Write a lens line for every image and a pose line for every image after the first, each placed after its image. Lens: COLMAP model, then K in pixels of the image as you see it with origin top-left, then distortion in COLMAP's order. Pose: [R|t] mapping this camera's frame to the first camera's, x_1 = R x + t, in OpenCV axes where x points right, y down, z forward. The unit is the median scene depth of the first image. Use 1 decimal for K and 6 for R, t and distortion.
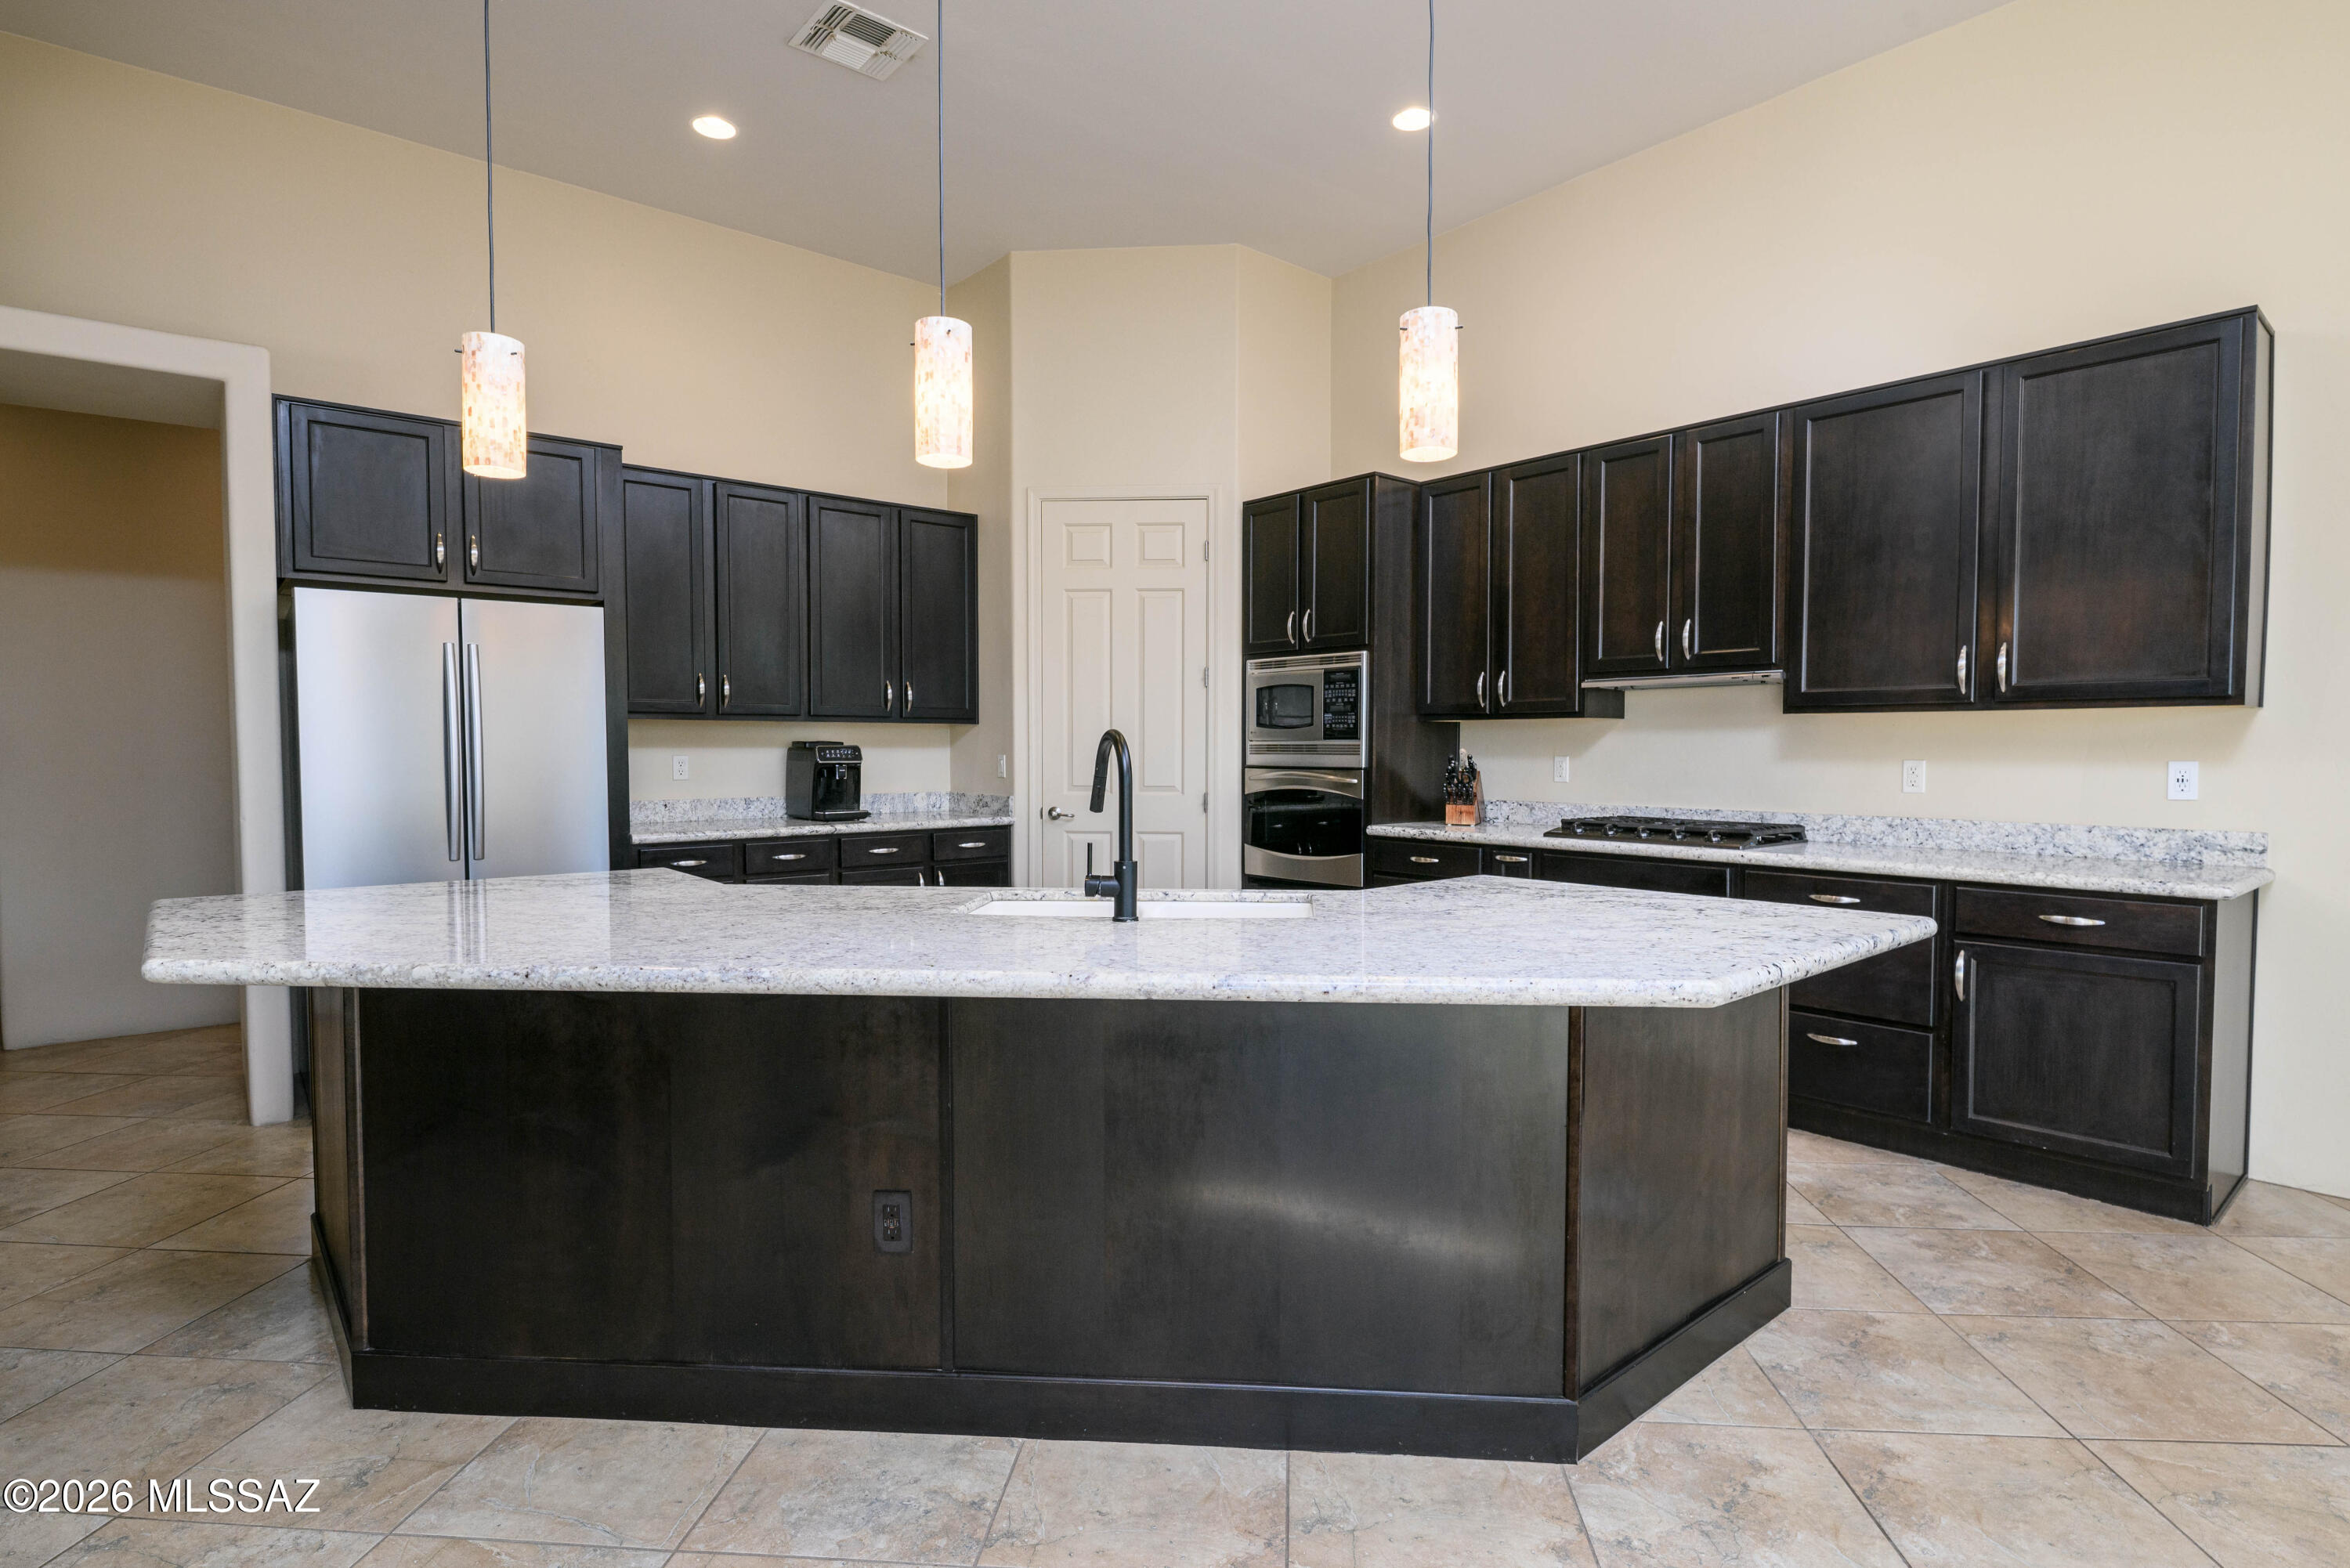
lens RADIAL K [[1181.0, 0, 1216.4], [0, 1181.0, 789.6], [0, 0, 1]] dist [0.000719, -0.000137]
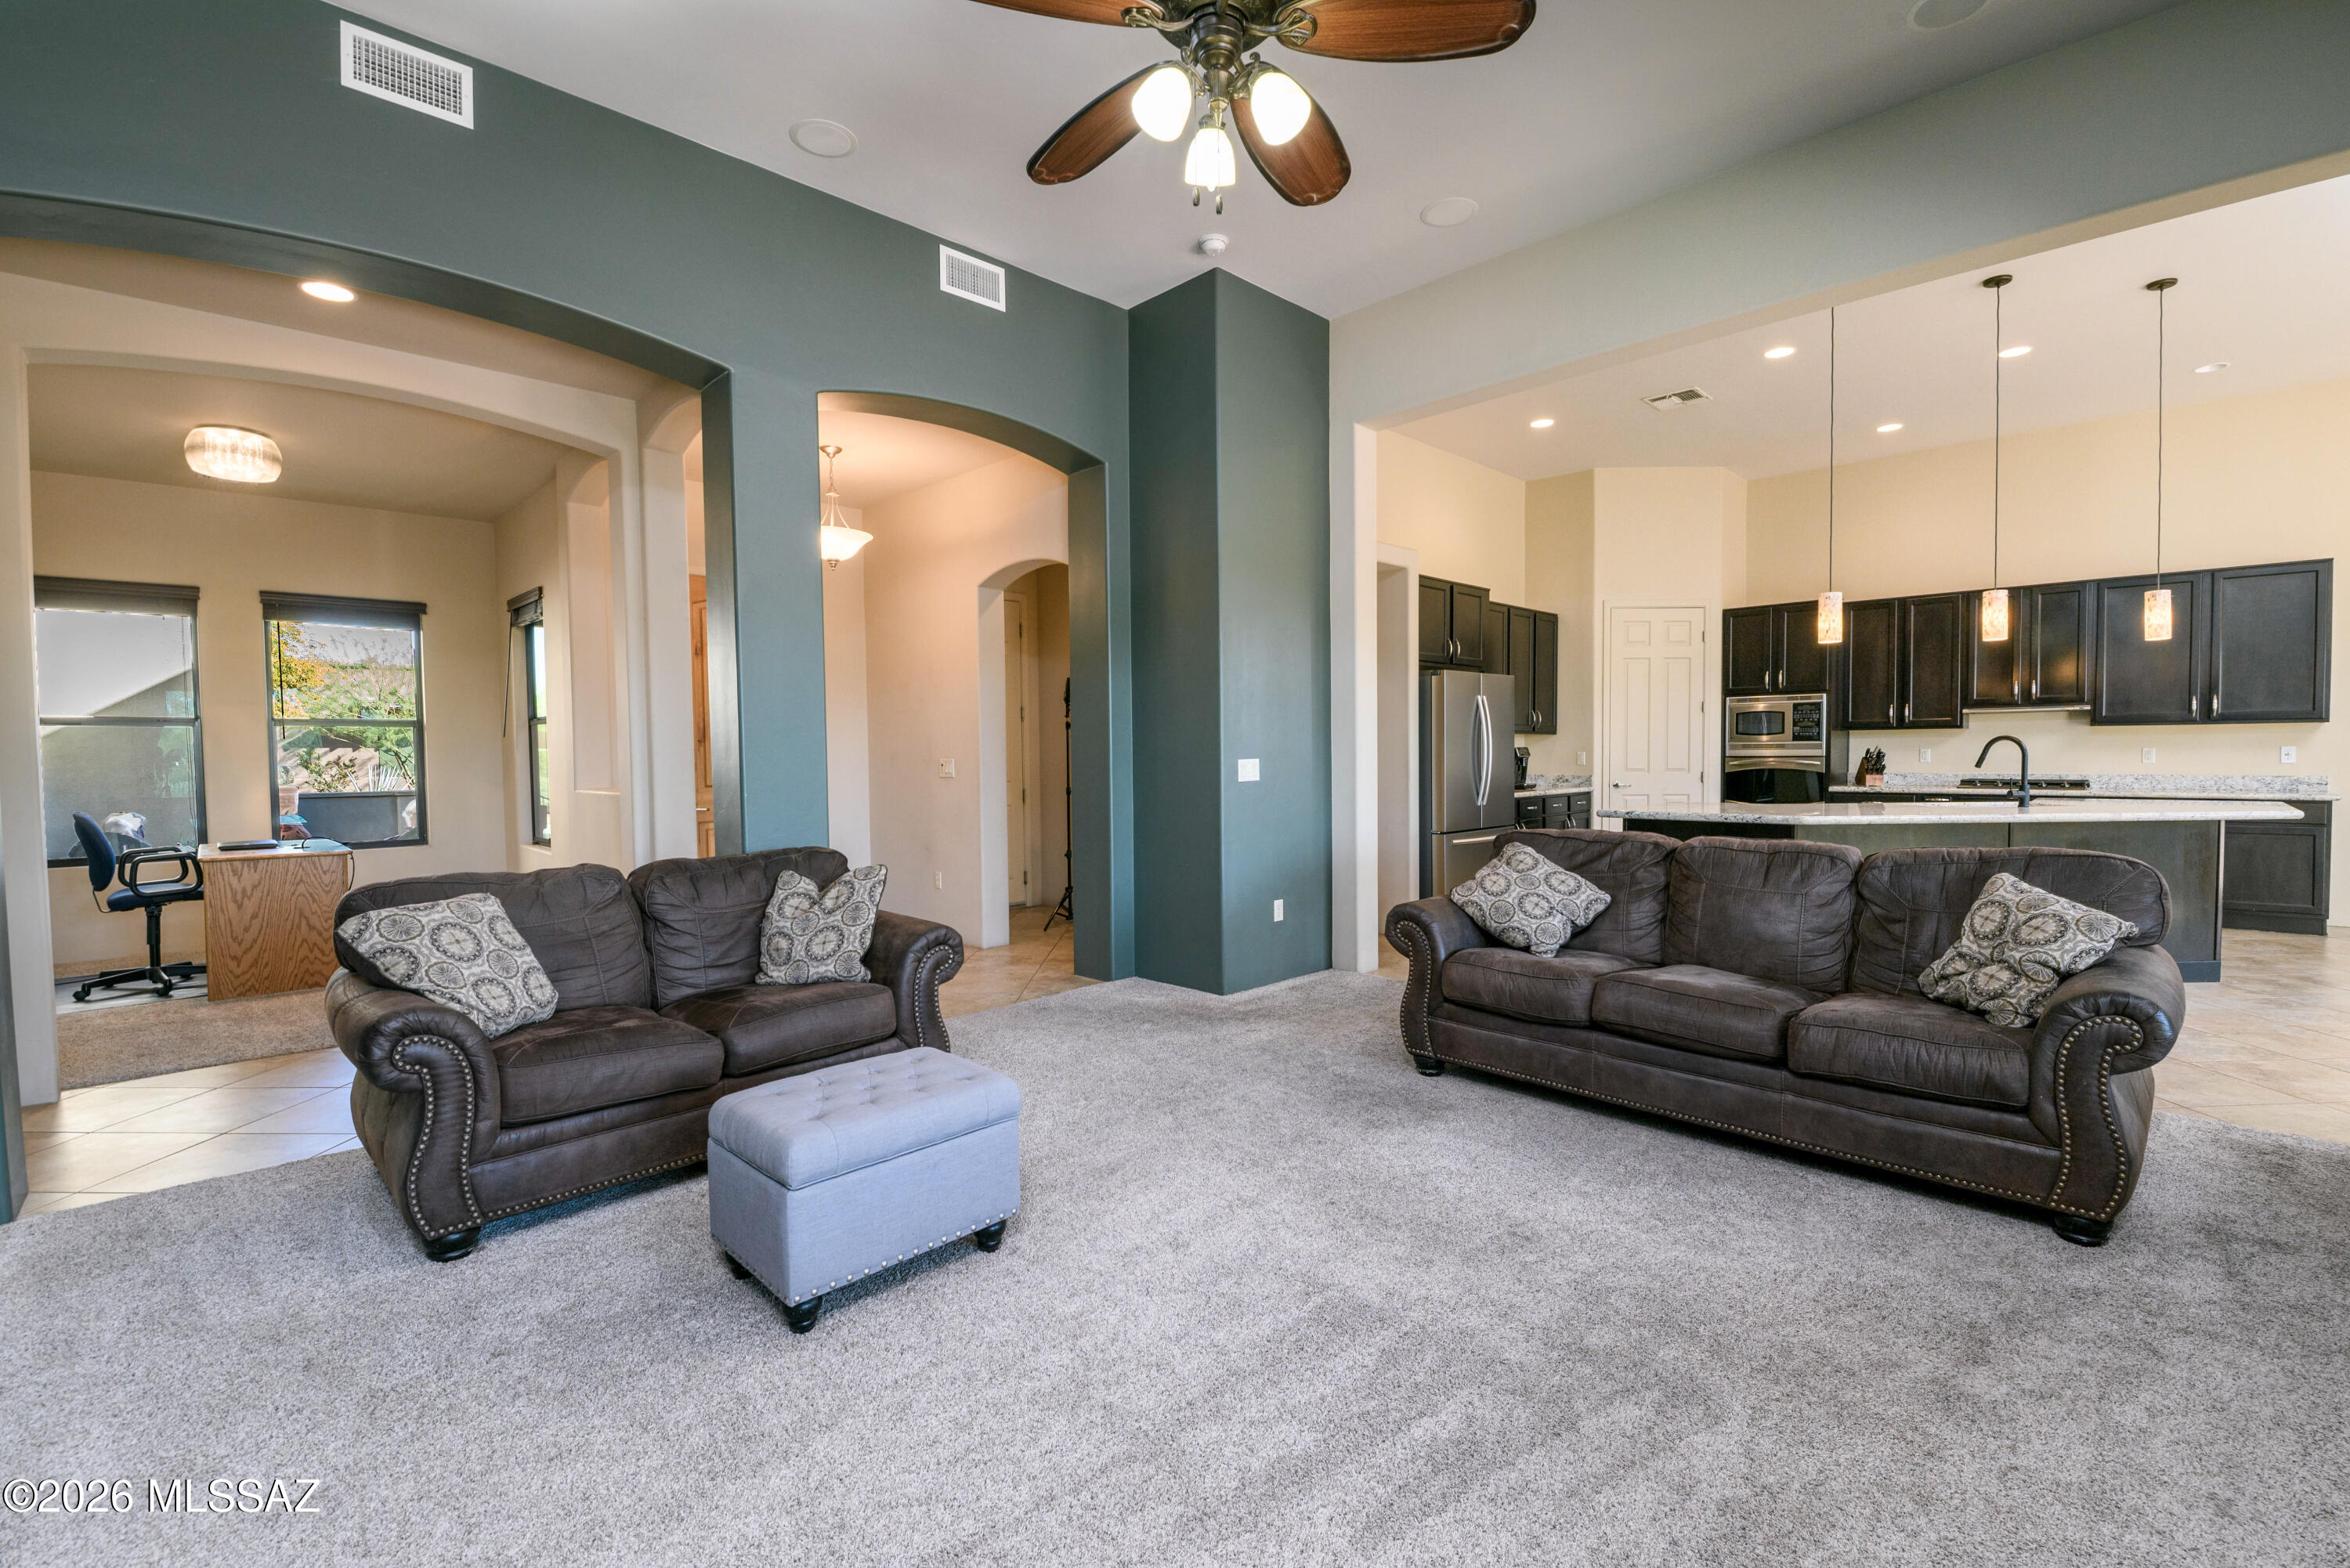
lens RADIAL K [[1012.3, 0, 1202.3], [0, 1012.3, 785.0], [0, 0, 1]] dist [-0.002469, -0.010941]
pose [[0.997037, -0.012667, 0.075880, -0.969276], [0.013126, 0.999898, -0.005548, 0.023273], [-0.075802, 0.006528, 0.997102, -0.516066]]
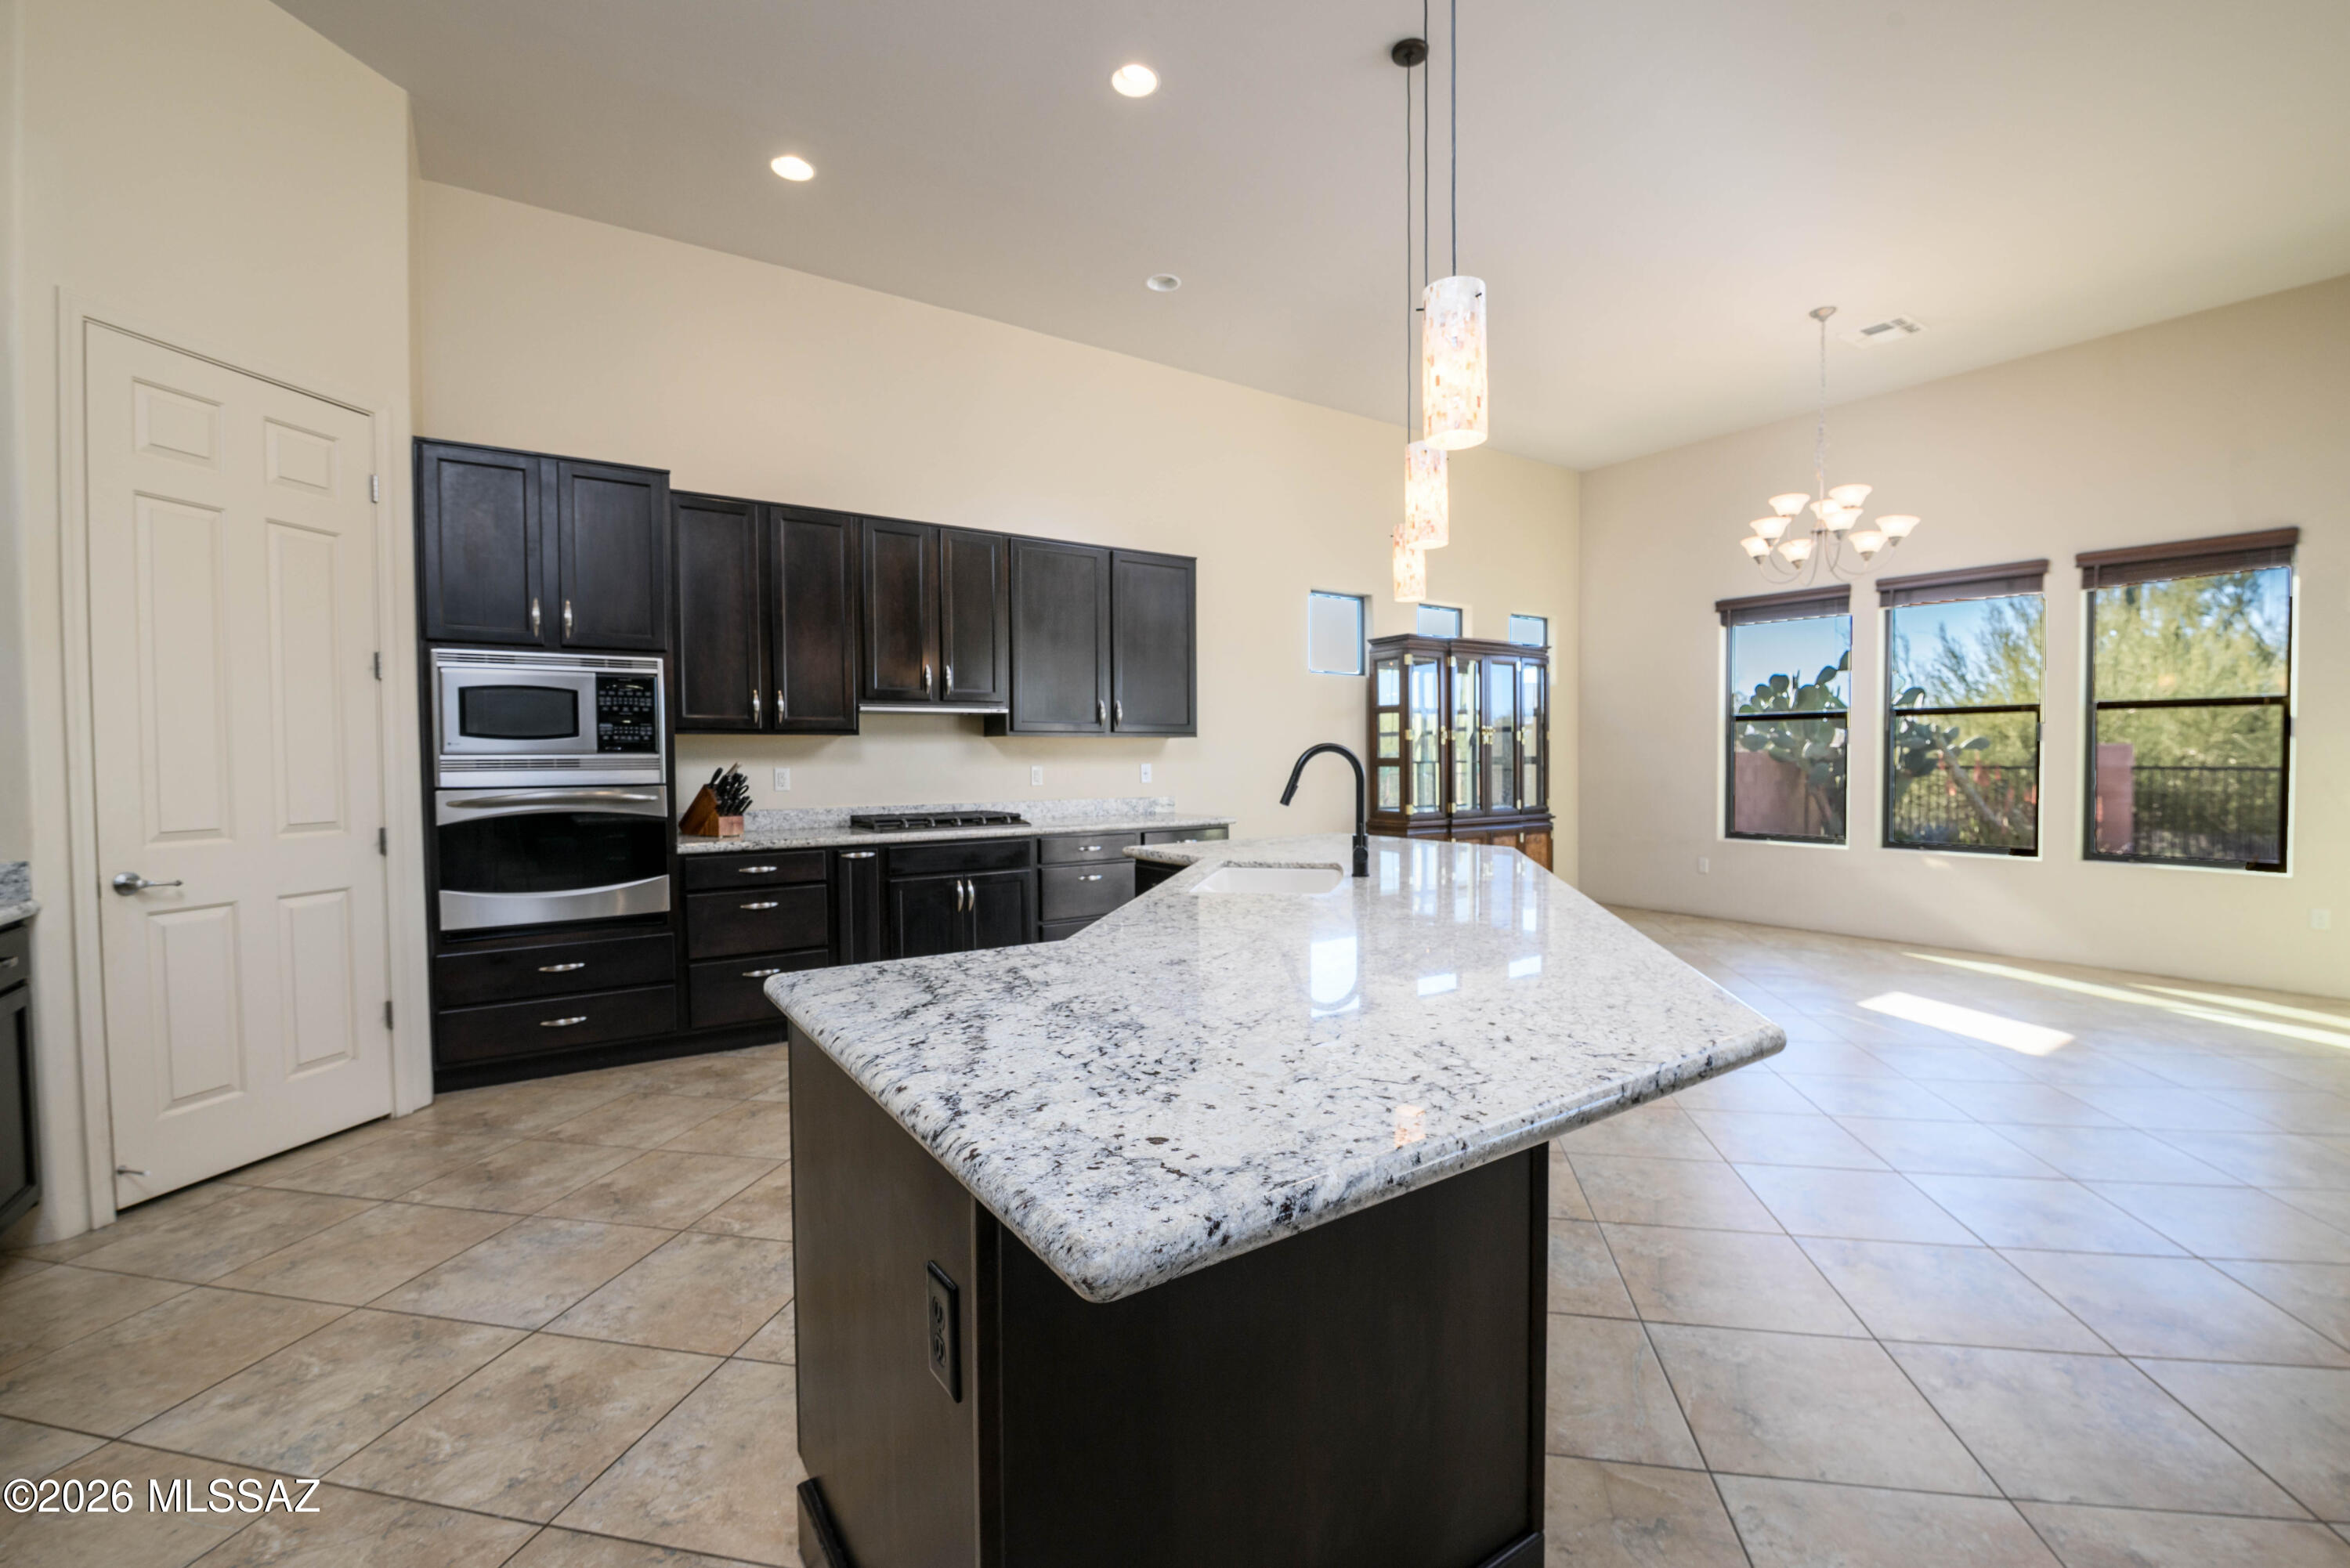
lens RADIAL K [[1010.5, 0, 1175.0], [0, 1010.5, 784.0], [0, 0, 1]] dist [0.000792, -0.009325]
pose [[0.119200, -0.027334, 0.992494, -0.611774], [0.045341, 0.998728, 0.022060, -0.017051], [-0.991834, 0.042371, 0.120288, 0.496425]]
